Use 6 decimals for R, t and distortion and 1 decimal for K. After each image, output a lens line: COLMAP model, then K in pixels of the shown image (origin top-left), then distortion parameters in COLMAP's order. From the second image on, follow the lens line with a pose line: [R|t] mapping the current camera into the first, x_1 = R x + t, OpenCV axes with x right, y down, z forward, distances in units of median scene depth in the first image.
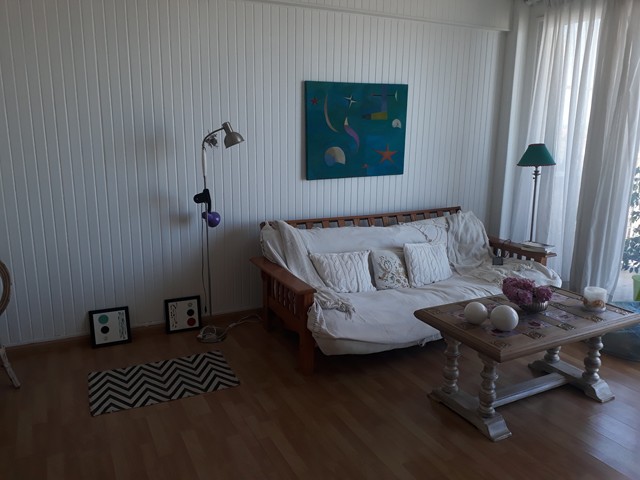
lens RADIAL K [[508.8, 0, 316.1], [0, 508.8, 237.3], [0, 0, 1]] dist [0.117041, -0.201115]
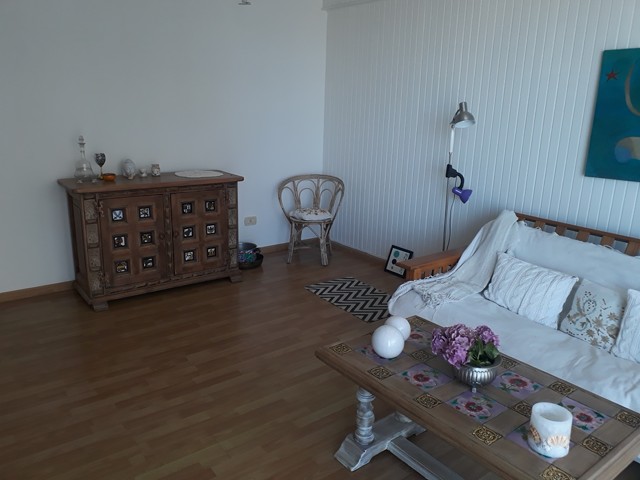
lens RADIAL K [[508.8, 0, 316.1], [0, 508.8, 237.3], [0, 0, 1]] dist [0.117041, -0.201115]
pose [[0.164359, 0.243315, -0.955921, 0.736526], [-0.234747, 0.950905, 0.201676, -0.090492], [0.958061, 0.191252, 0.213407, 0.475521]]
